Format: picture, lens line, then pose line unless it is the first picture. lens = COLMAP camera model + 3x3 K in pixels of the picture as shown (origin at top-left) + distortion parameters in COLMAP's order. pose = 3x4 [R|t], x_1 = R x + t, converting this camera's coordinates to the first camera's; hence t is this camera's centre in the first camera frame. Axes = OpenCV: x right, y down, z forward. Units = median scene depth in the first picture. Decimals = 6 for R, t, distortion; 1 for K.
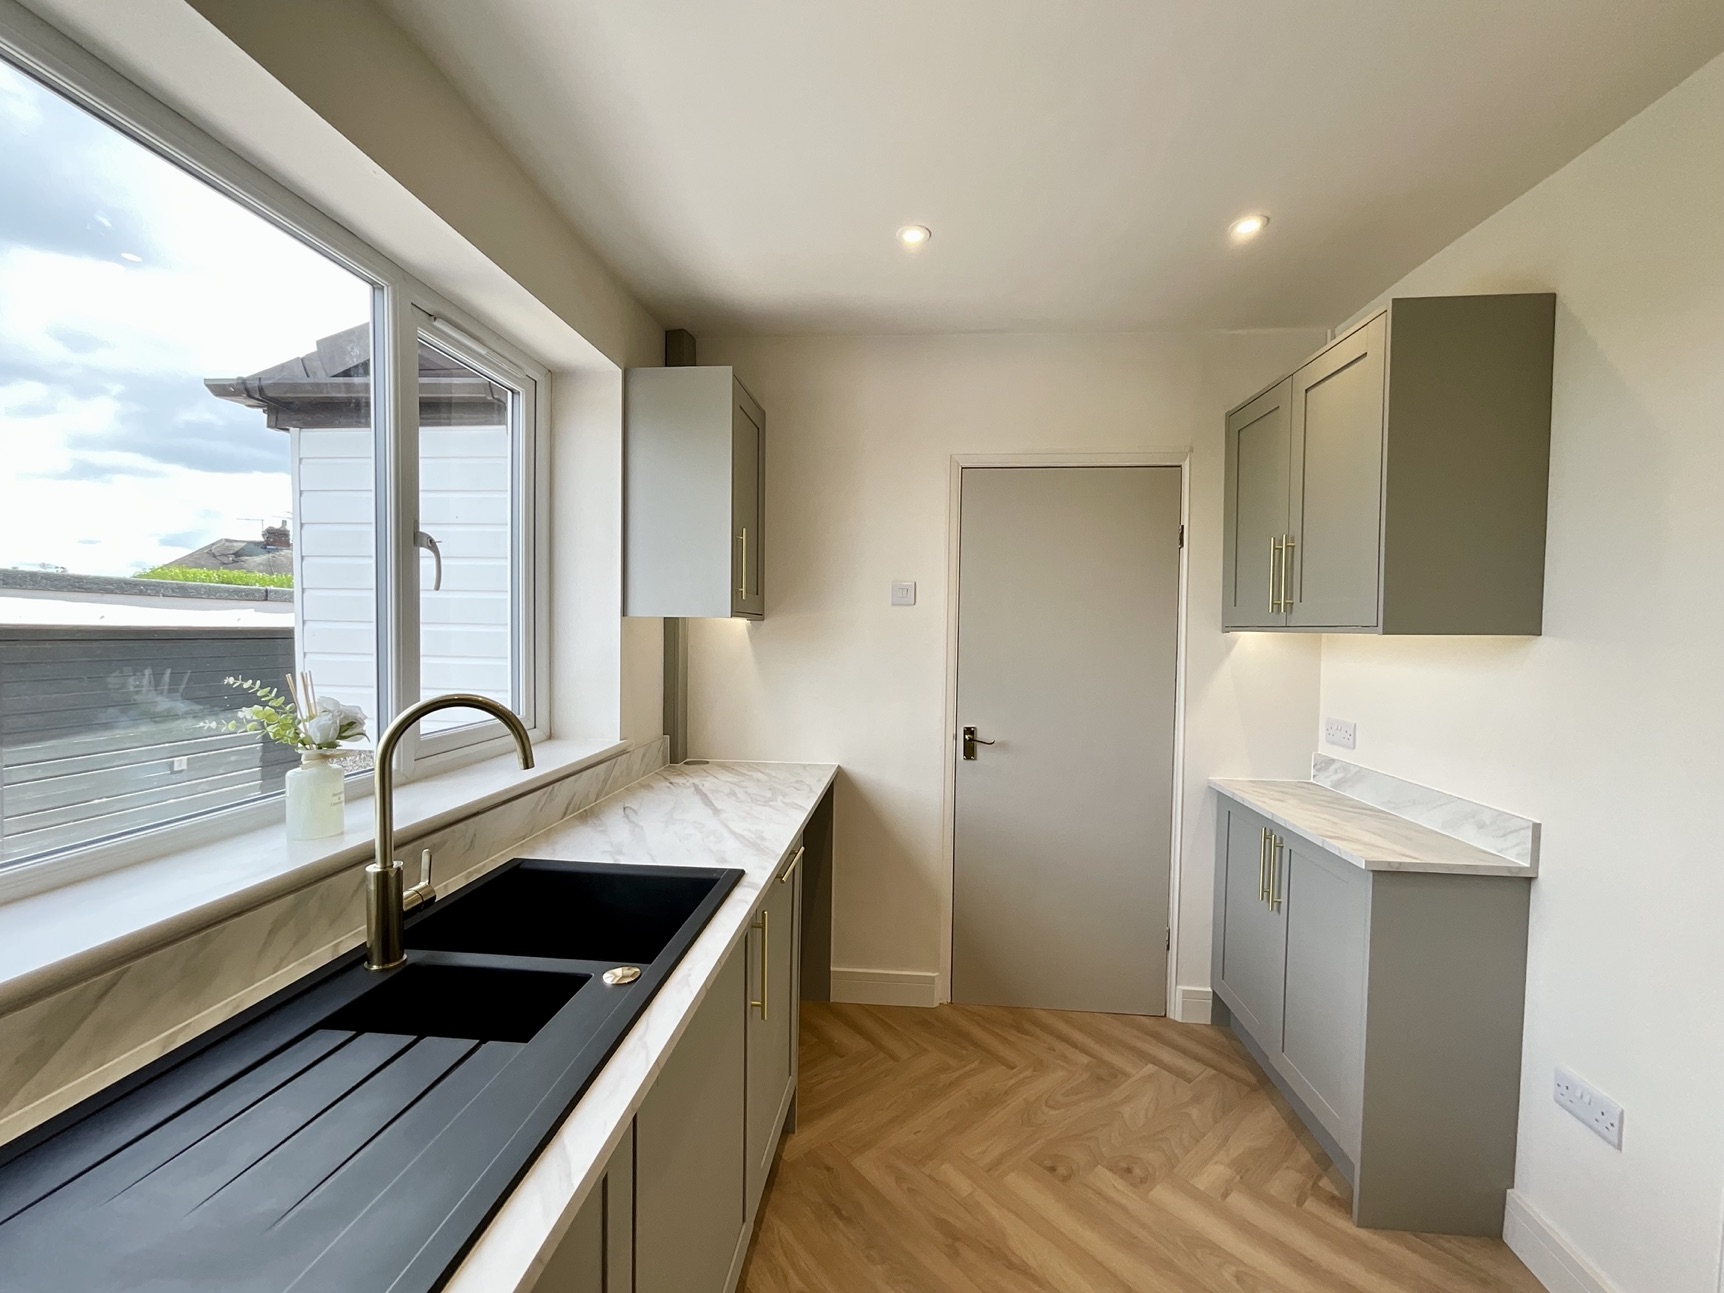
lens RADIAL K [[700.0, 0, 862.0], [0, 700.0, 646.5], [0, 0, 1]] dist [-0.001501, -0.000759]
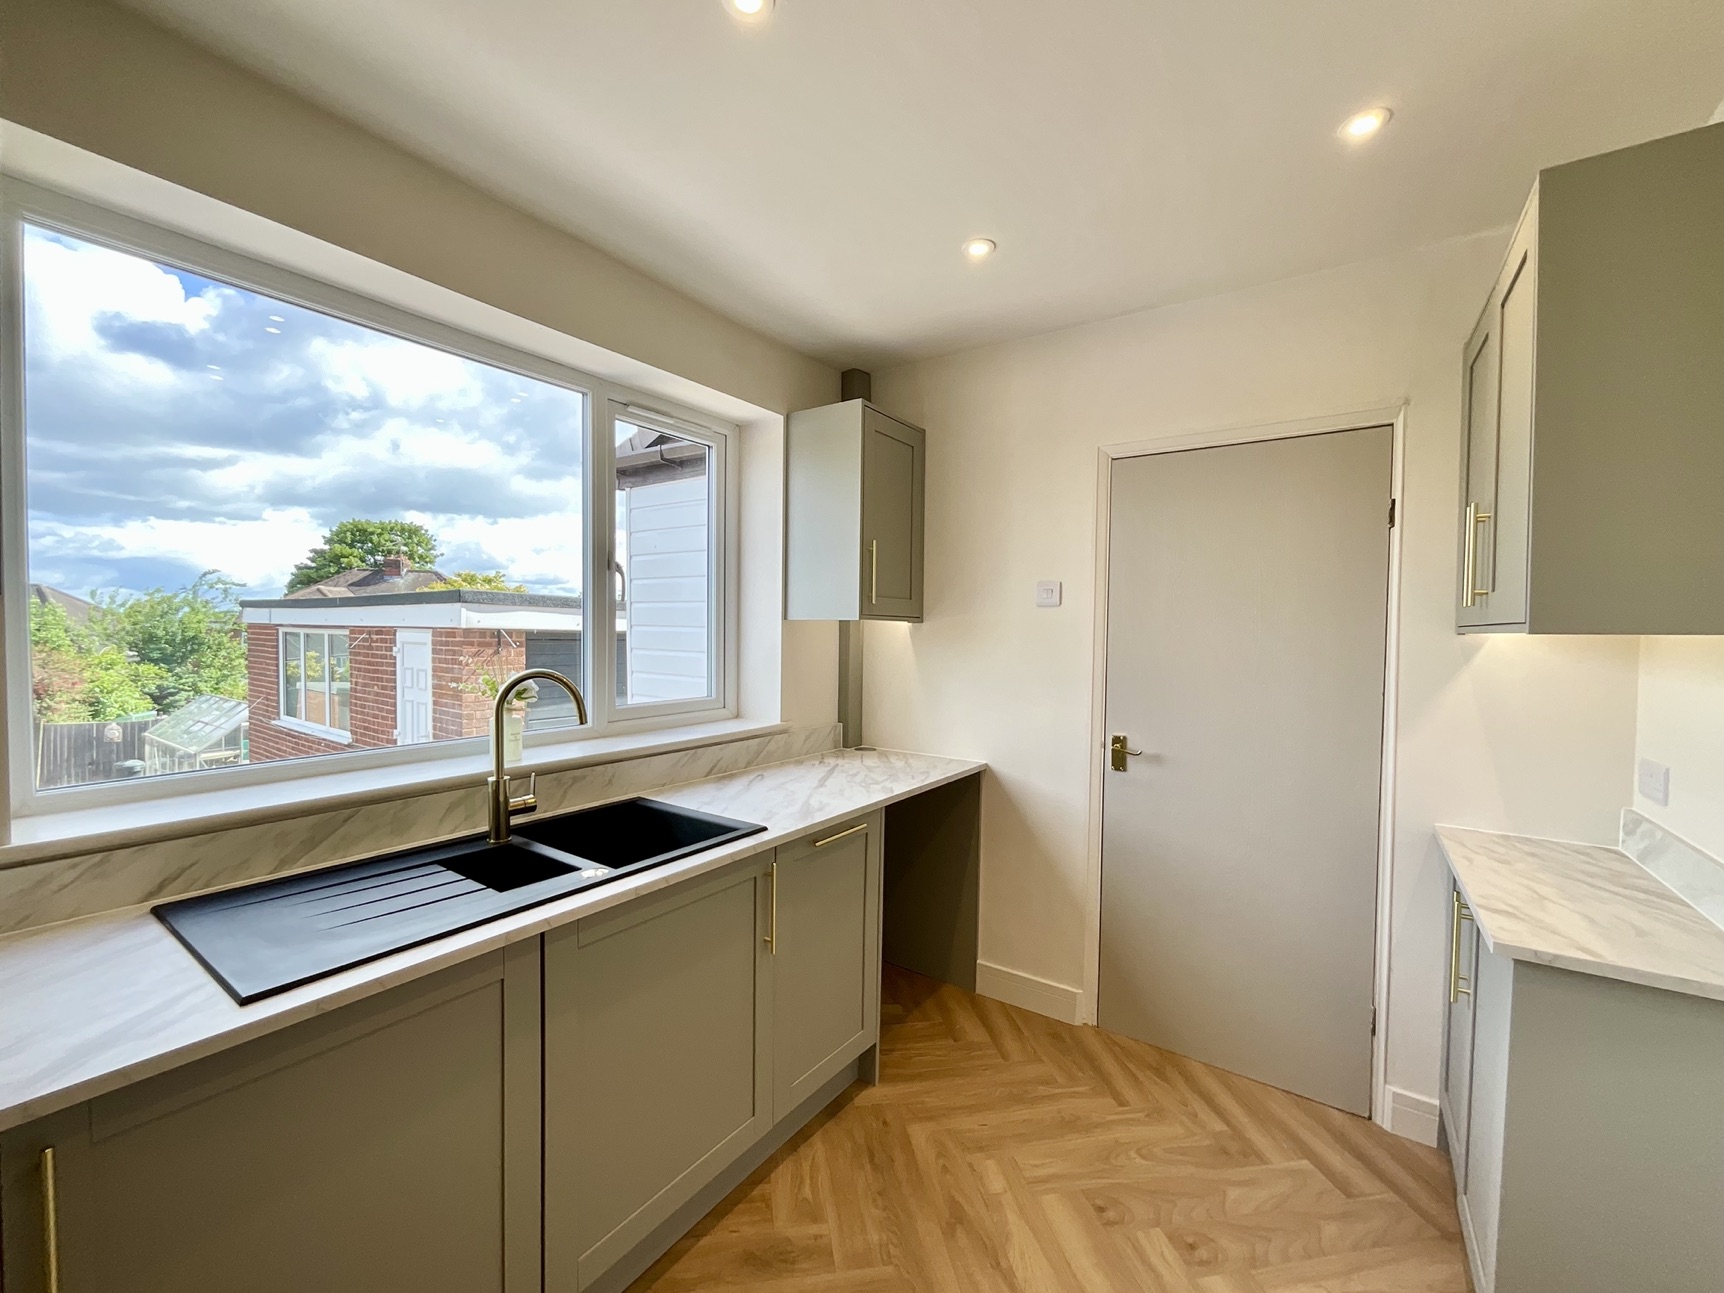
lens RADIAL K [[700.0, 0, 862.0], [0, 700.0, 646.5], [0, 0, 1]] dist [-0.001501, -0.000759]
pose [[0.865745, 0.010885, -0.500367, 0.384067], [-0.015404, 0.999869, -0.004901, 0.007414], [0.500248, 0.011951, 0.865799, 0.023073]]
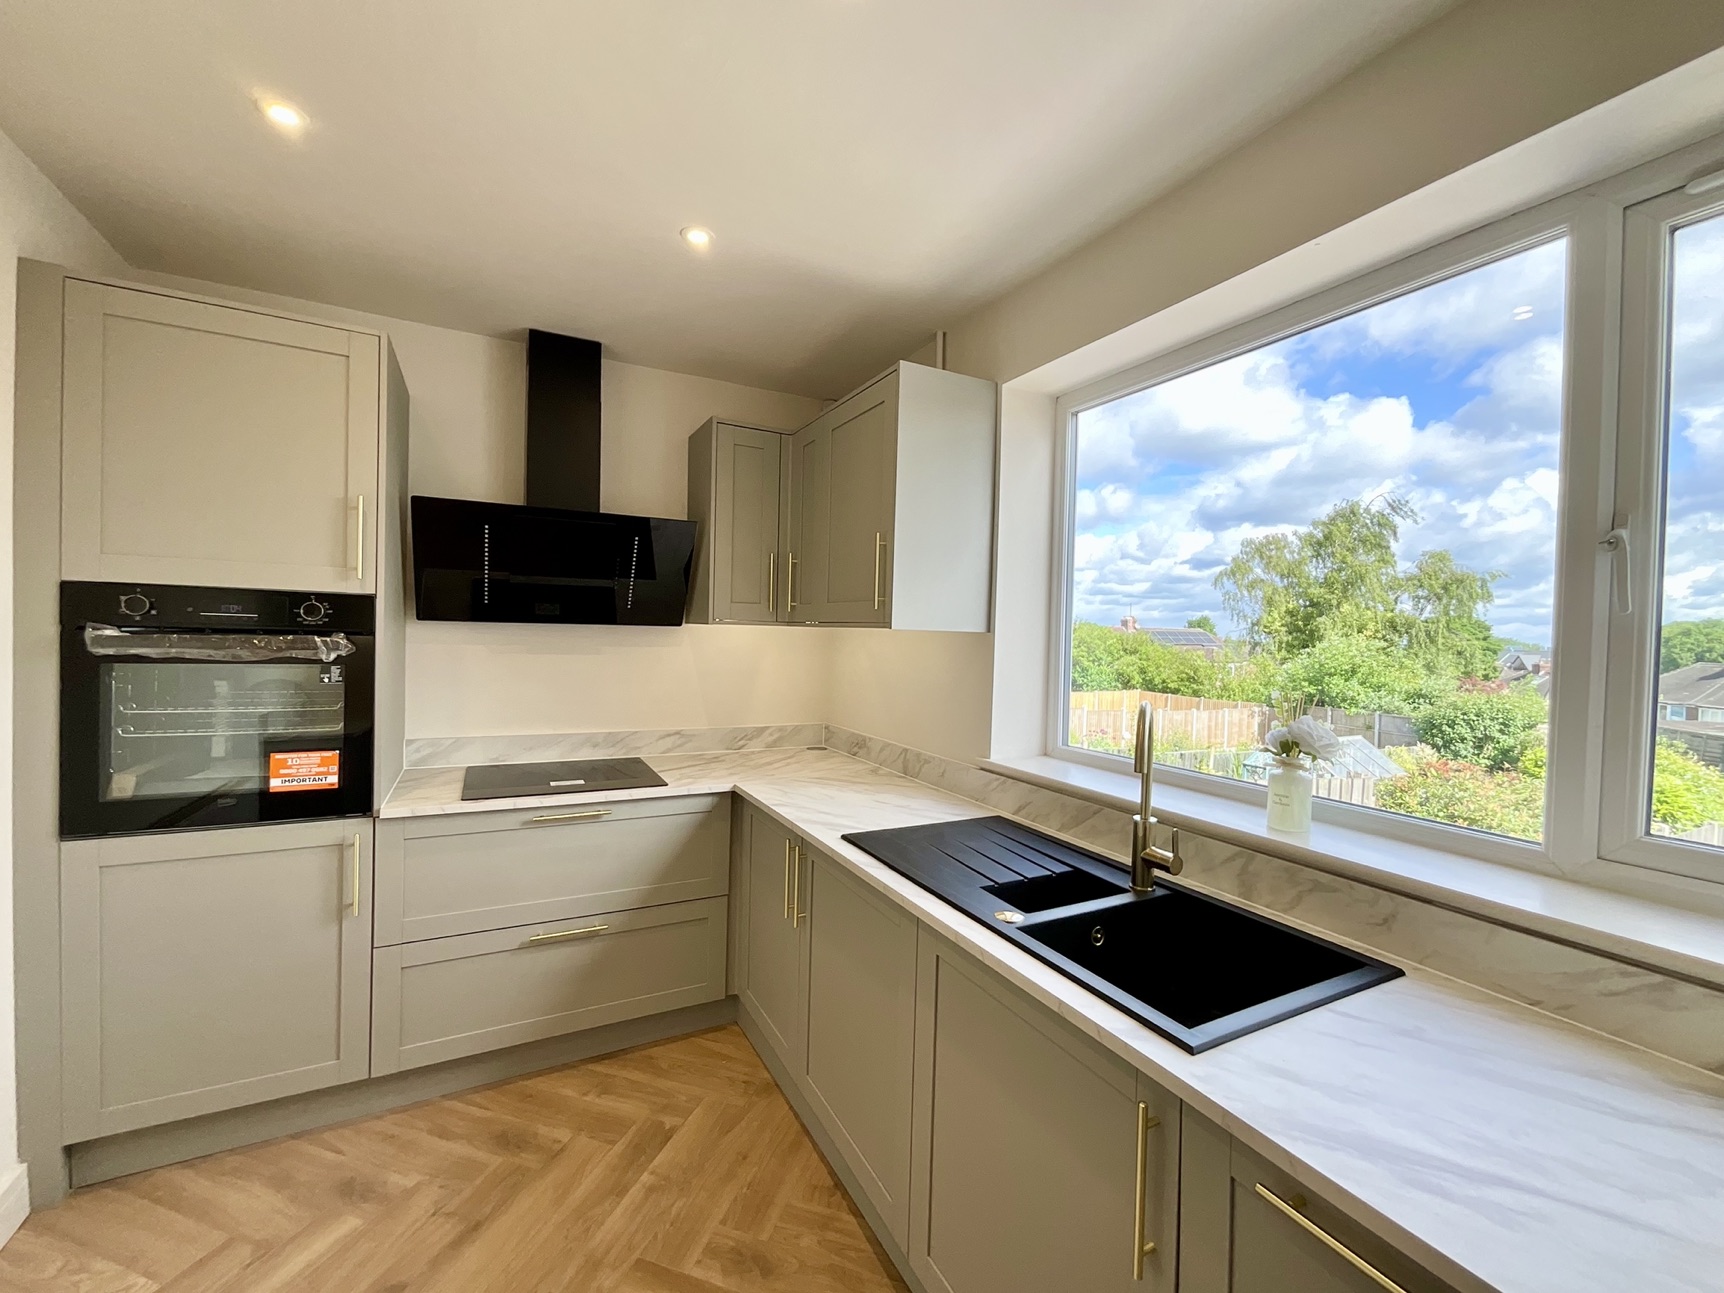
lens RADIAL K [[700.0, 0, 862.0], [0, 700.0, 646.5], [0, 0, 1]] dist [-0.001501, -0.000759]
pose [[-0.842029, -0.026293, -0.538791, 0.273855], [-0.052364, 0.998078, 0.033129, -0.023872], [0.536885, 0.056109, -0.841788, 0.893704]]
